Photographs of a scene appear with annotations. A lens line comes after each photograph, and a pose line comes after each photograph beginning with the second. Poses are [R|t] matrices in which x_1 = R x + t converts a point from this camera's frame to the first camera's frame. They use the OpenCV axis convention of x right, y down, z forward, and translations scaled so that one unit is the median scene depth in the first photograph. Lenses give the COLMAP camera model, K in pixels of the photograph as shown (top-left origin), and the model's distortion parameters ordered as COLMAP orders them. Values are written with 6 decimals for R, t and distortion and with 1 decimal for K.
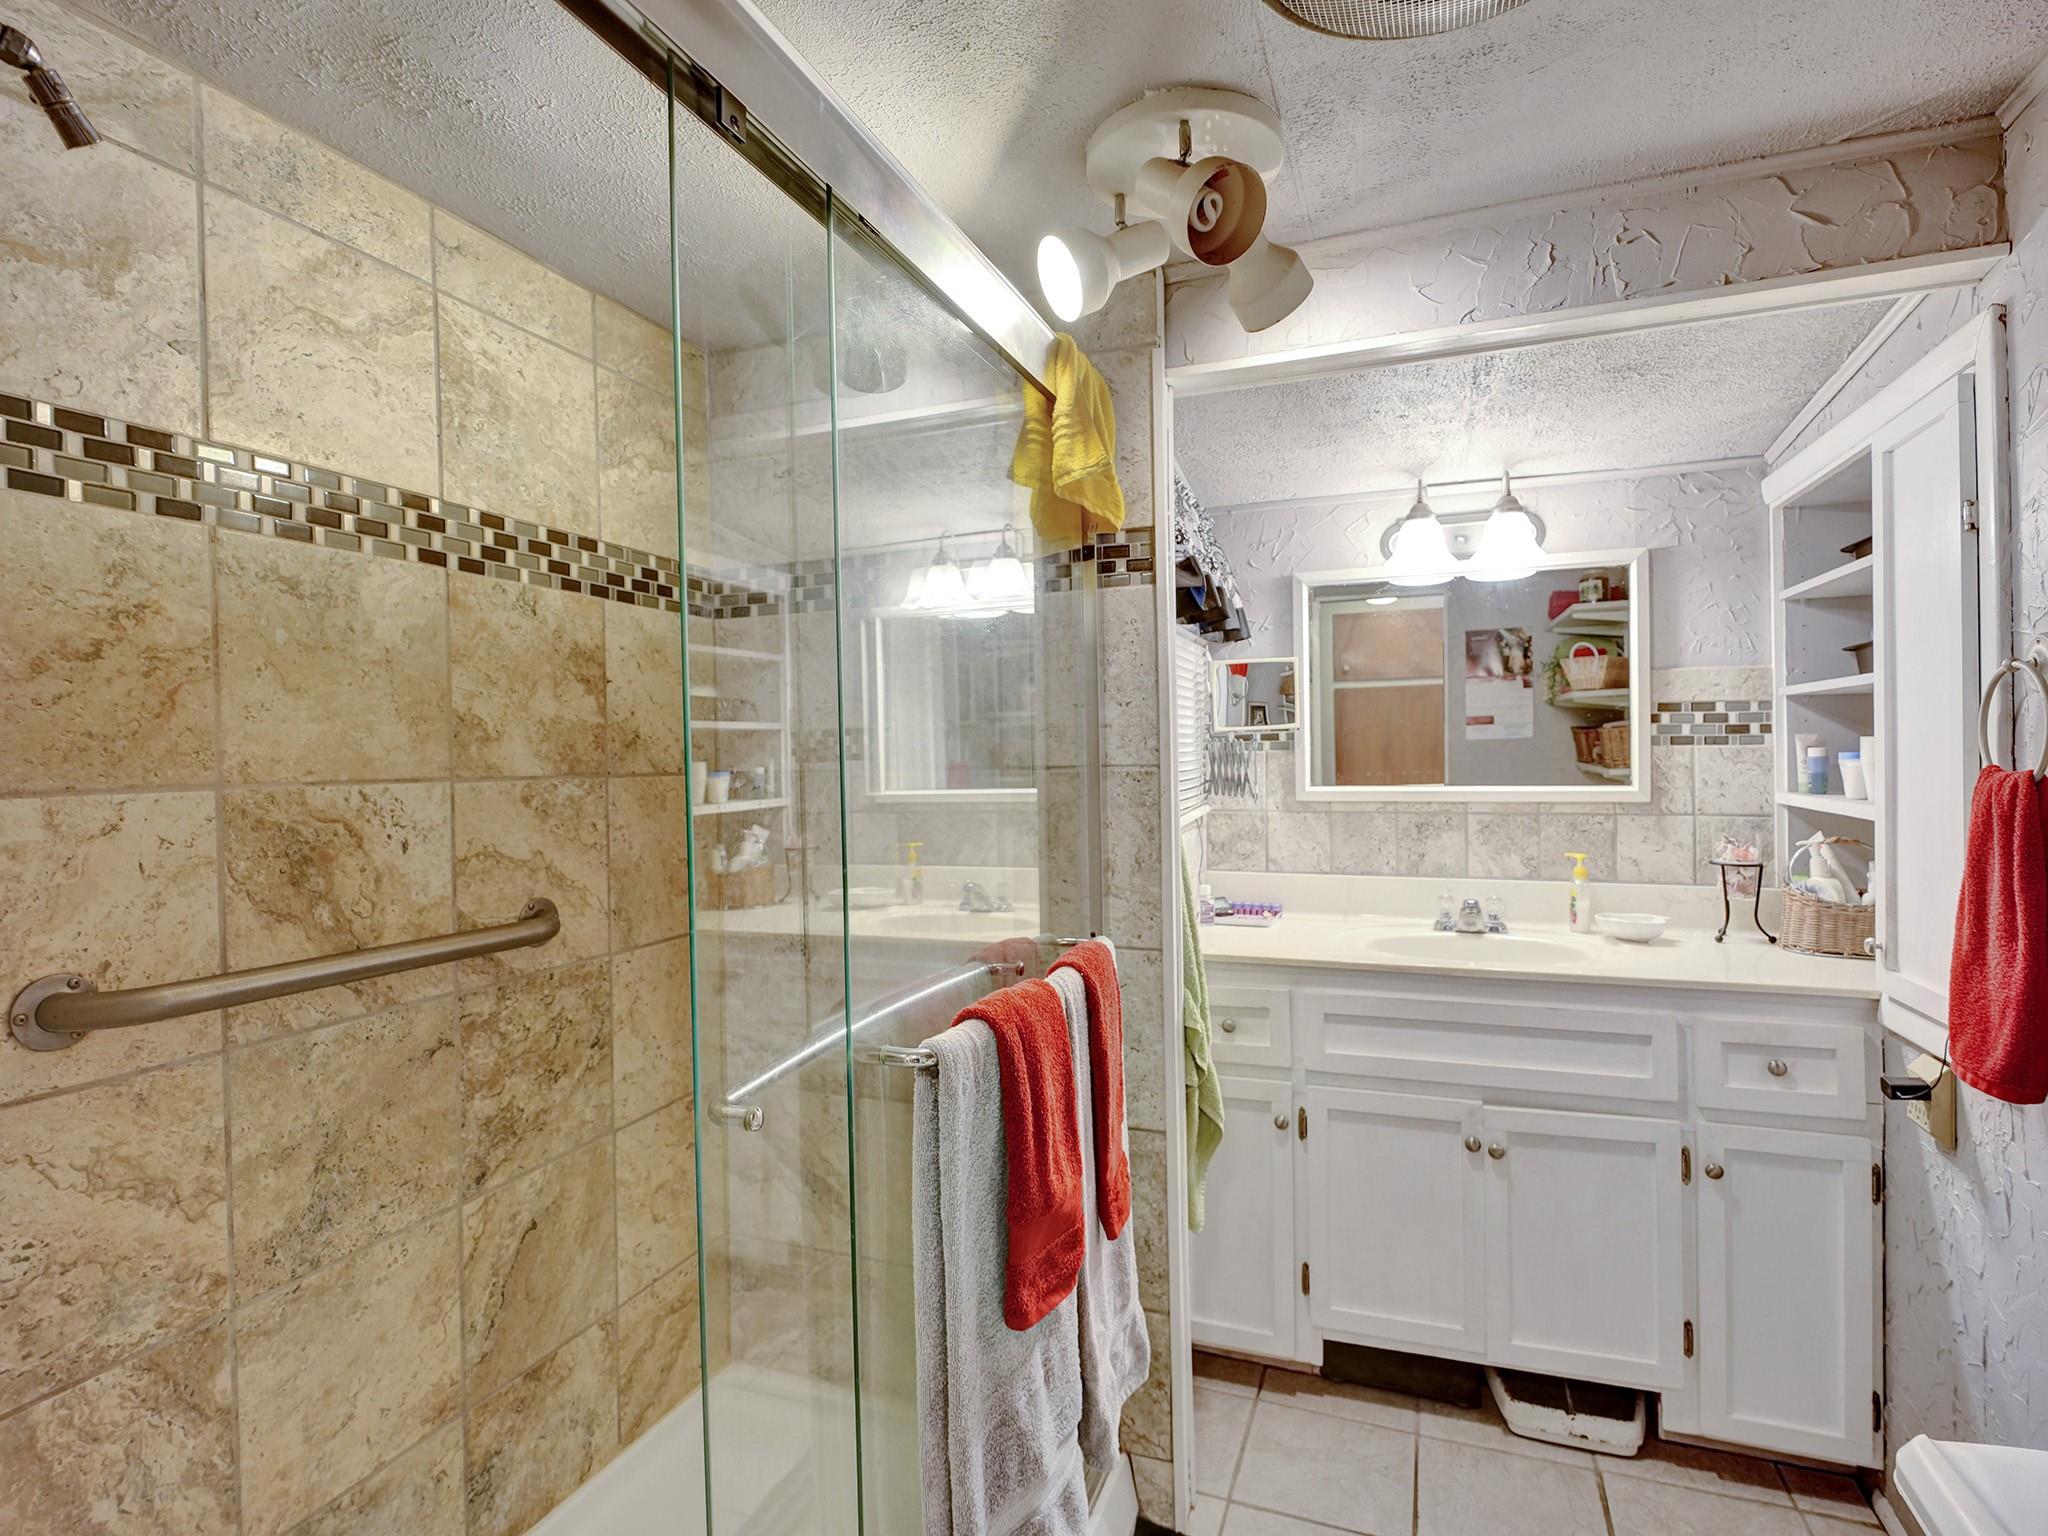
lens RADIAL K [[1039.1, 0, 1033.1], [0, 1039.1, 757.5], [0, 0, 1]] dist [-0.004986, -0.004668]
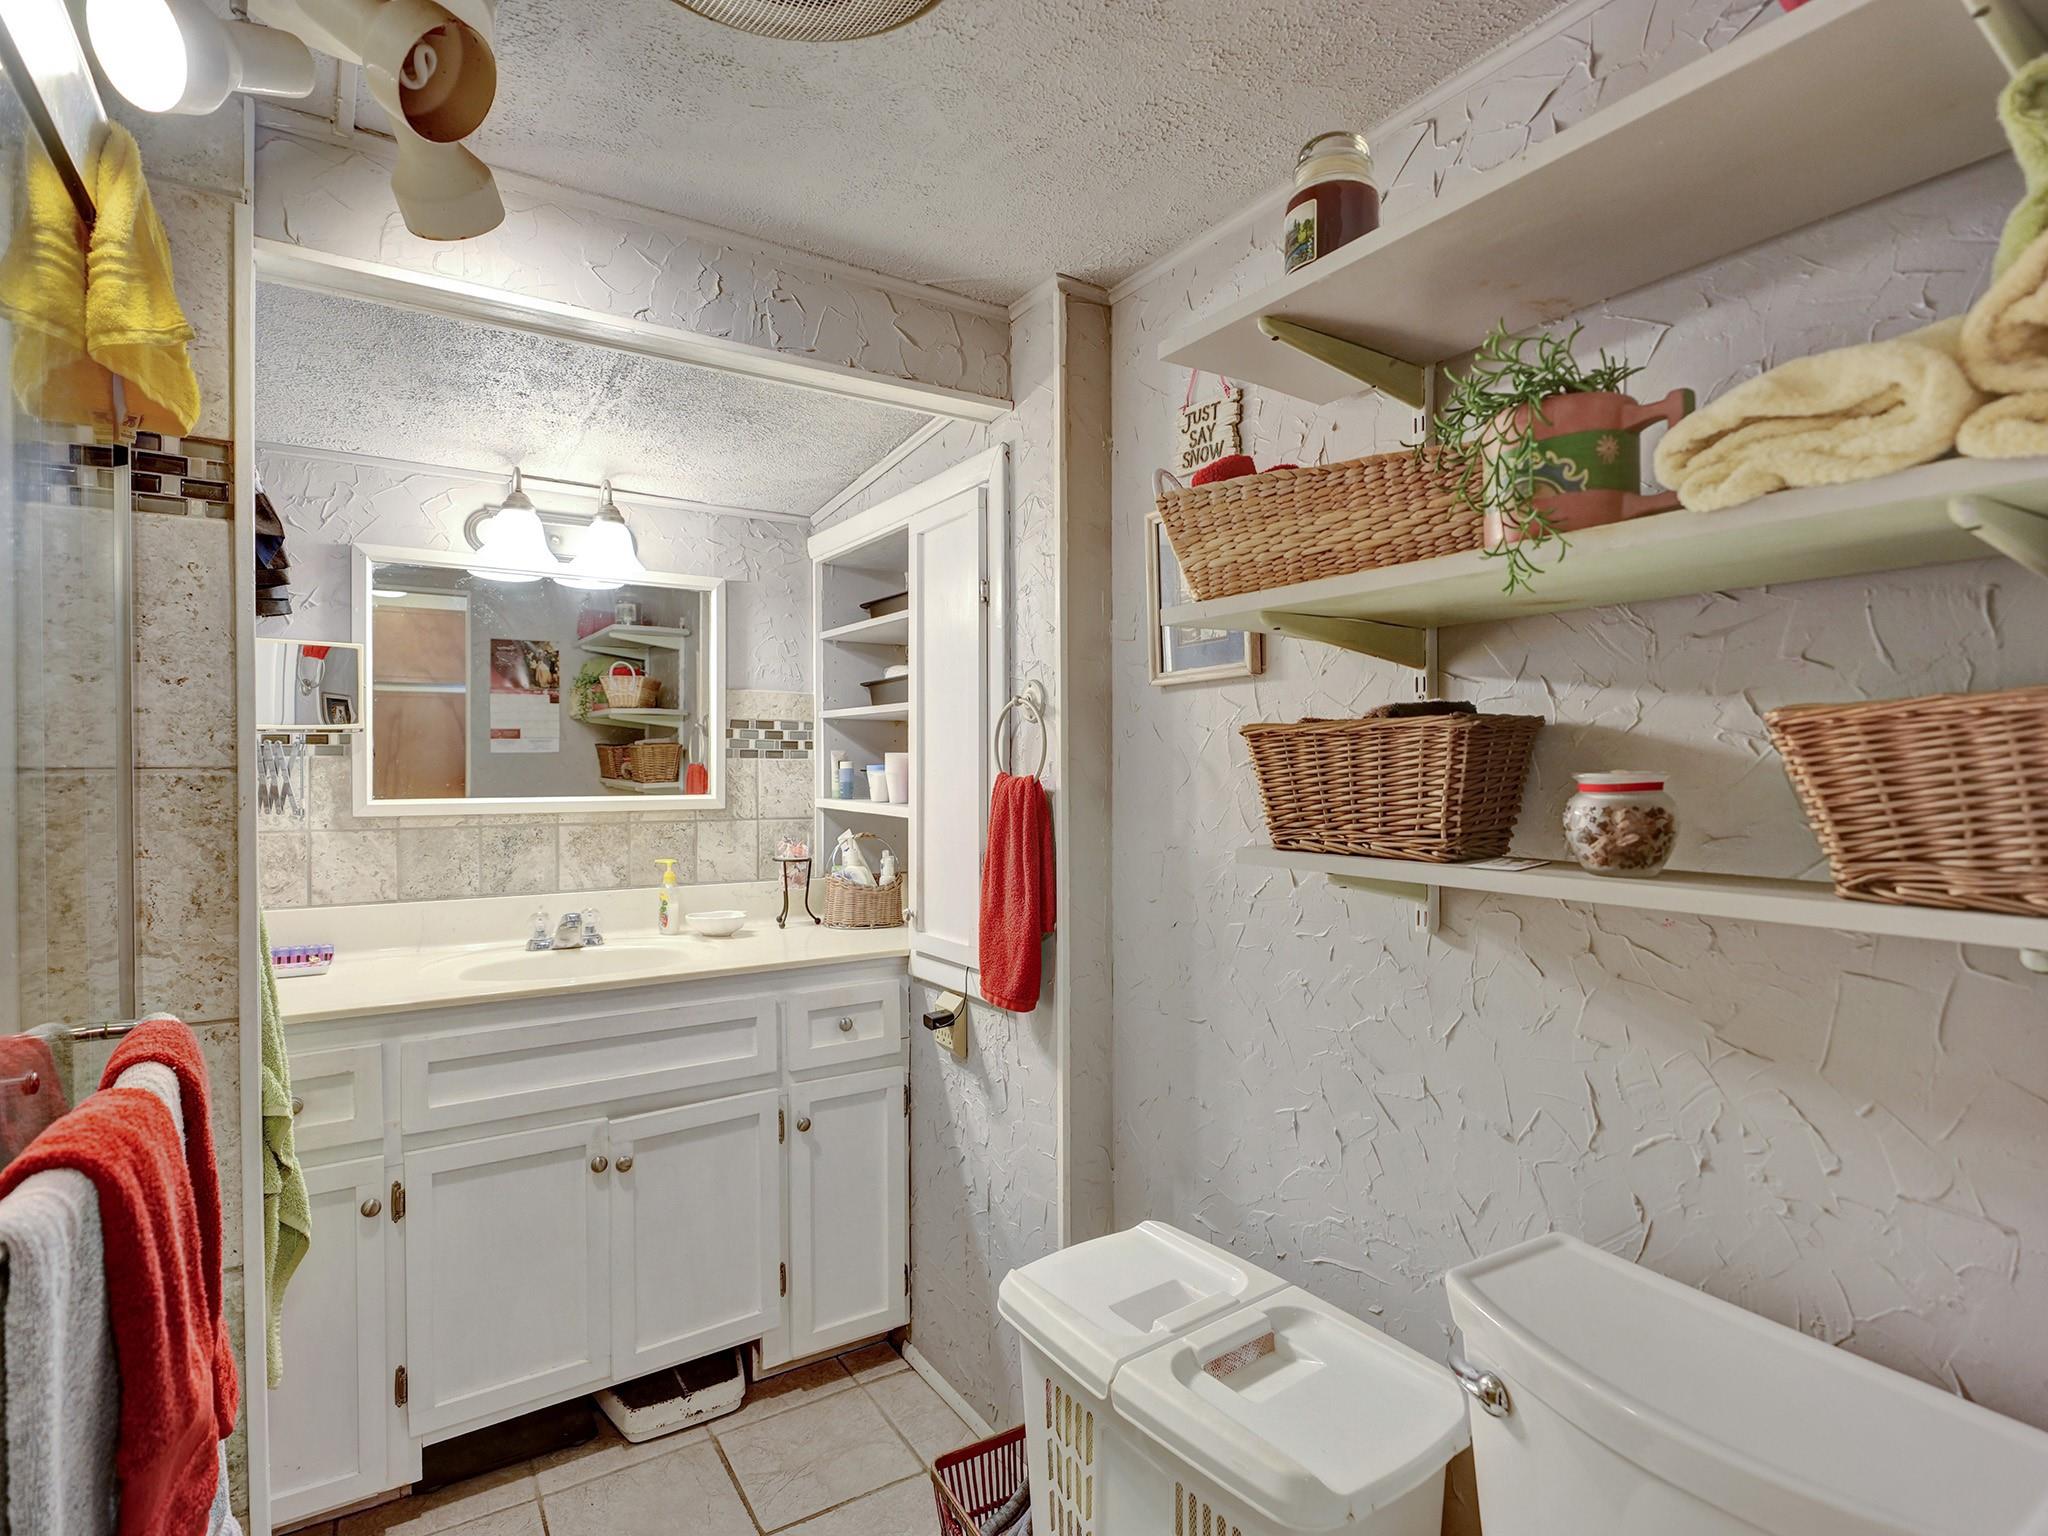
lens RADIAL K [[1032.7, 0, 1025.2], [0, 1032.7, 765.3], [0, 0, 1]] dist [-0.003951, -0.002828]
pose [[0.587607, 0.013943, 0.809026, -0.124184], [-0.004684, 0.999893, -0.013831, 0.011758], [-0.809133, 0.004338, 0.587609, 0.108099]]
